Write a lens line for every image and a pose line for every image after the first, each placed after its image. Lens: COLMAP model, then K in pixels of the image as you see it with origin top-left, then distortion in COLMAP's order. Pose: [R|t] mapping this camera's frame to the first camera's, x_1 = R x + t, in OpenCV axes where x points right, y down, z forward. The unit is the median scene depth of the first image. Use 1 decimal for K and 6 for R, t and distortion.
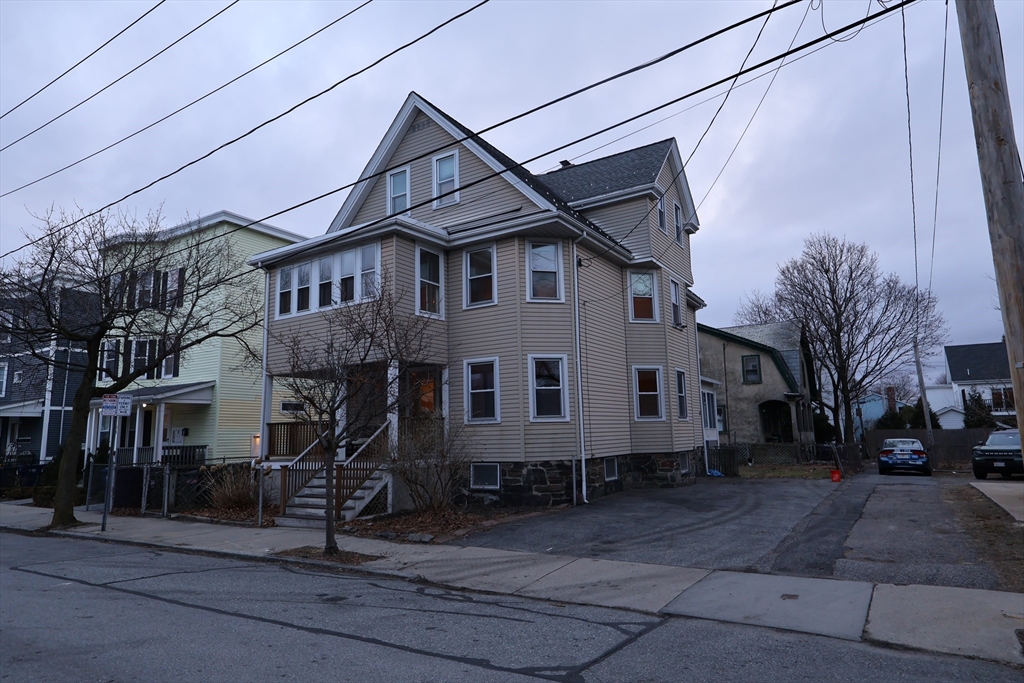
lens RADIAL K [[631.1, 0, 508.7], [0, 631.1, 338.2], [0, 0, 1]] dist [0.007157, 0.001643]
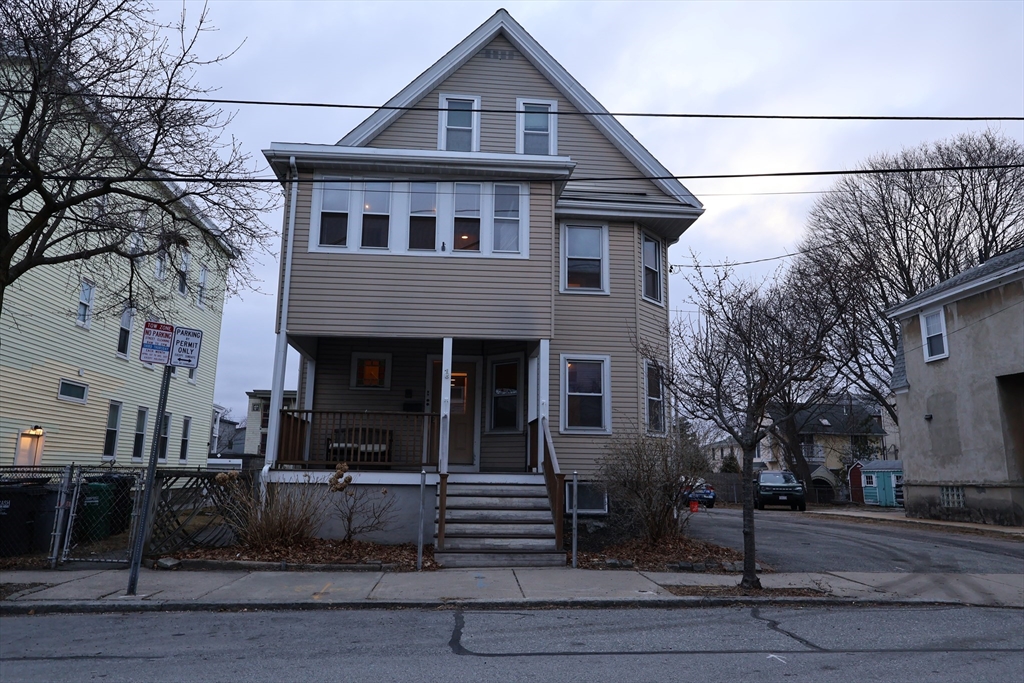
lens RADIAL K [[681.0, 0, 509.6], [0, 681.0, 342.5], [0, 0, 1]] dist [0.012494, 0.000961]
pose [[0.786467, 0.152270, 0.598568, -0.655913], [-0.129433, 0.988247, -0.081336, 0.100562], [-0.603918, -0.013506, 0.796932, 0.345247]]
